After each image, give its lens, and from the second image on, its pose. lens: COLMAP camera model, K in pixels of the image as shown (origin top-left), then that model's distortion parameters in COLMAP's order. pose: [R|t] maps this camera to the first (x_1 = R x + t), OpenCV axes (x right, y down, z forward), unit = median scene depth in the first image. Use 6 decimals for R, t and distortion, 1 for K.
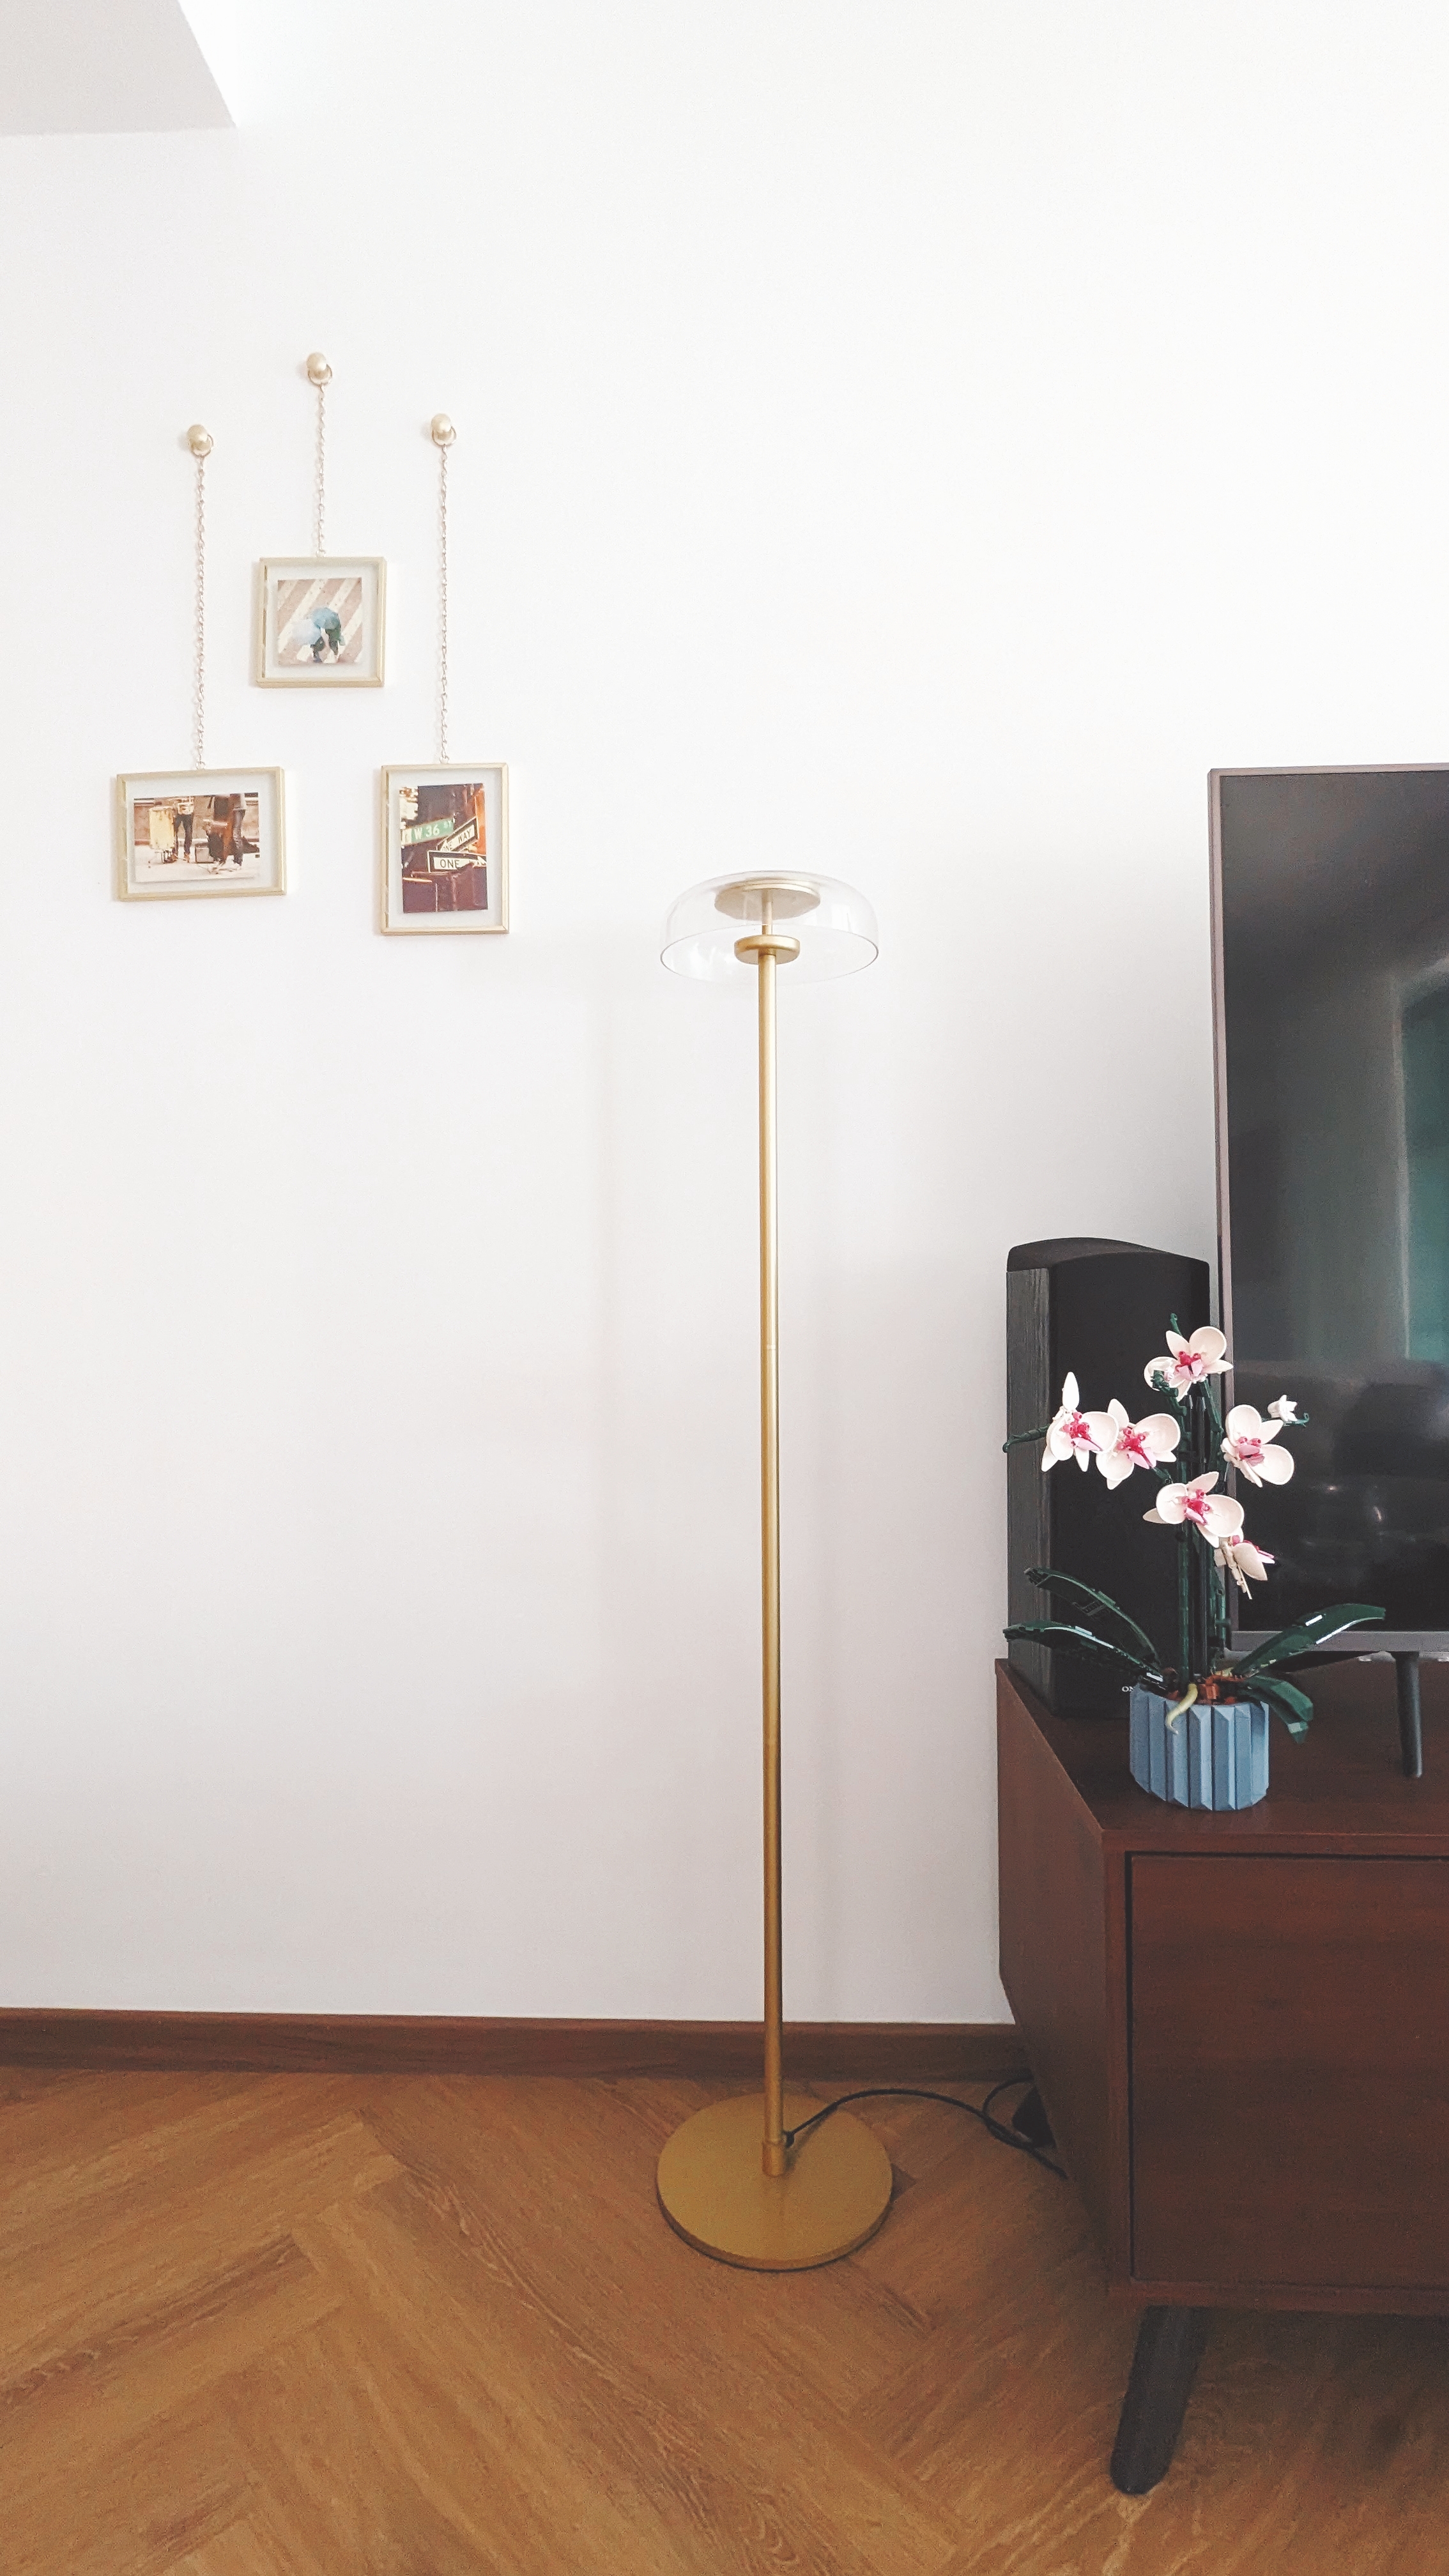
lens RADIAL K [[1216.3, 0, 724.5], [0, 1216.3, 1288.0], [0, 0, 1]] dist [-0.000024, 0.001010]
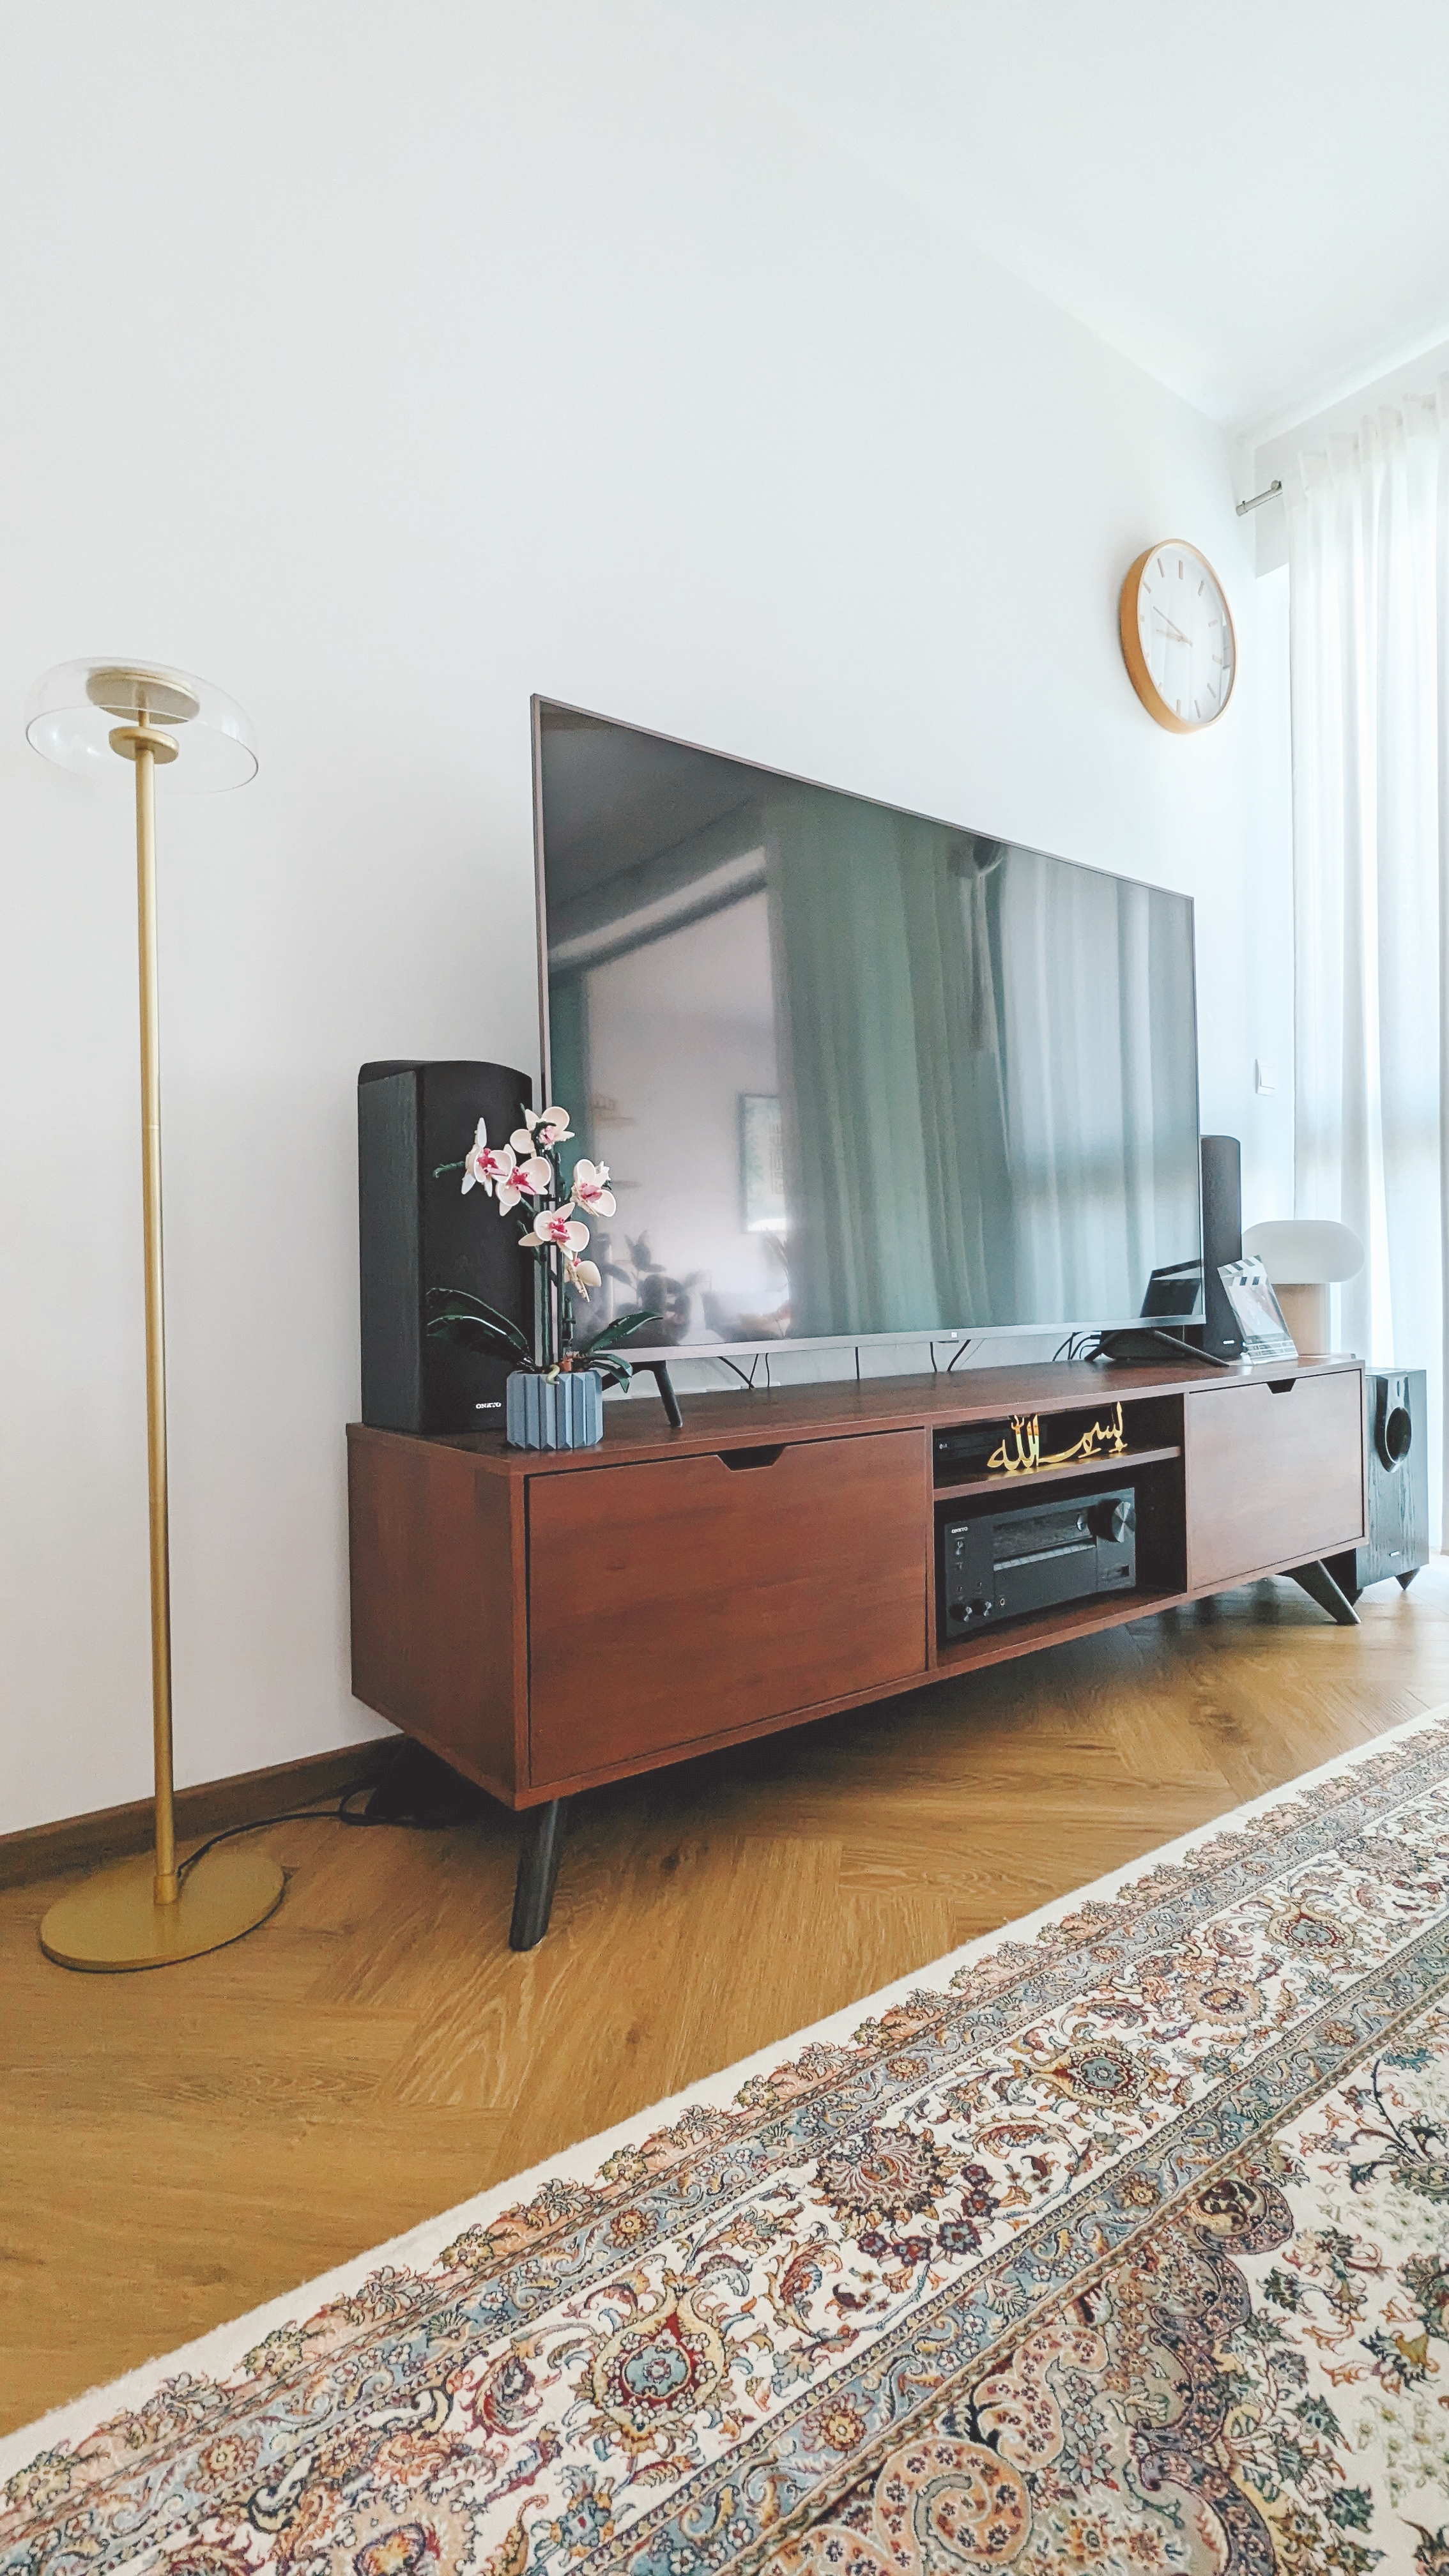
lens RADIAL K [[1216.3, 0, 724.5], [0, 1216.3, 1288.0], [0, 0, 1]] dist [-0.000024, 0.001010]
pose [[0.769852, -0.010304, 0.638139, -0.333170], [-0.001858, 0.999829, 0.018386, 0.218956], [-0.638219, -0.015341, 0.769702, -0.159615]]
